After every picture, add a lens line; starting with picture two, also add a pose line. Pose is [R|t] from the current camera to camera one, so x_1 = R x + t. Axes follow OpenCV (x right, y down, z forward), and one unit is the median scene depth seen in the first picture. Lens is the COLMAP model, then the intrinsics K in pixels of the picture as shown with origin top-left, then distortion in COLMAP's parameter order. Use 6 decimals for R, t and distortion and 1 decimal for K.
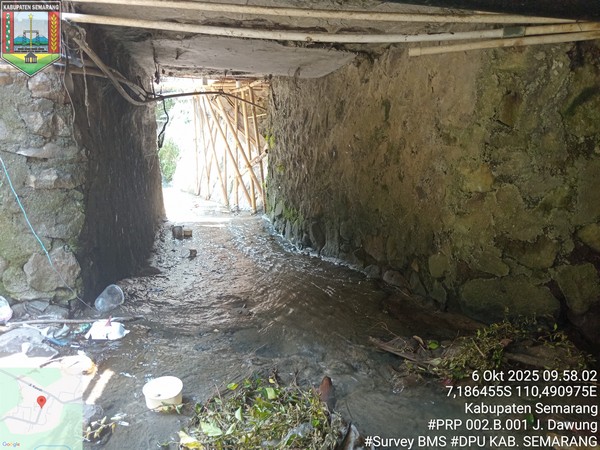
lens RADIAL K [[447.8, 0, 303.0], [0, 447.8, 226.1], [0, 0, 1]] dist [0.028187, -0.073889]
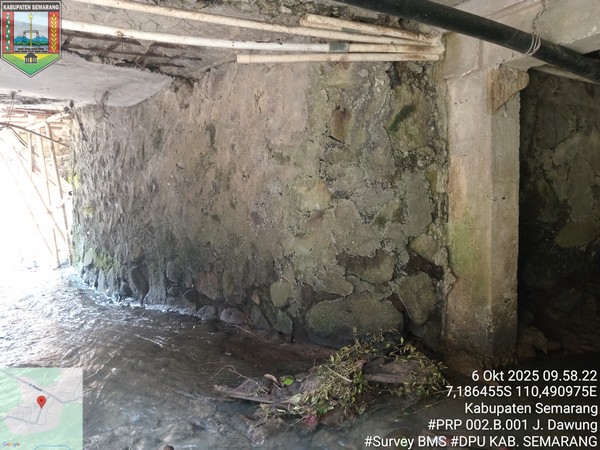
lens RADIAL K [[447.8, 0, 302.0], [0, 447.8, 223.9], [0, 0, 1]] dist [0.028187, -0.073889]
pose [[0.922482, -0.047685, 0.383085, -0.007403], [0.089247, 0.991802, -0.091454, 0.030738], [-0.375583, 0.118553, 0.919175, 0.104467]]
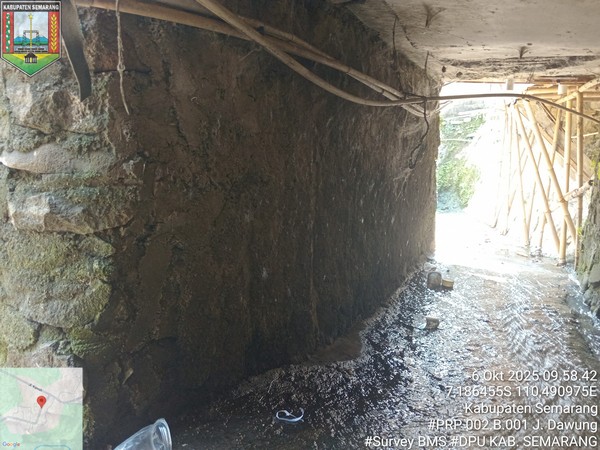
lens RADIAL K [[447.8, 0, 302.7], [0, 447.8, 227.5], [0, 0, 1]] dist [0.028187, -0.073889]
pose [[0.783310, 0.129886, -0.607910, -0.007572], [-0.156729, 0.987600, 0.009061, -0.103276], [0.601549, 0.088180, 0.793954, 0.566566]]
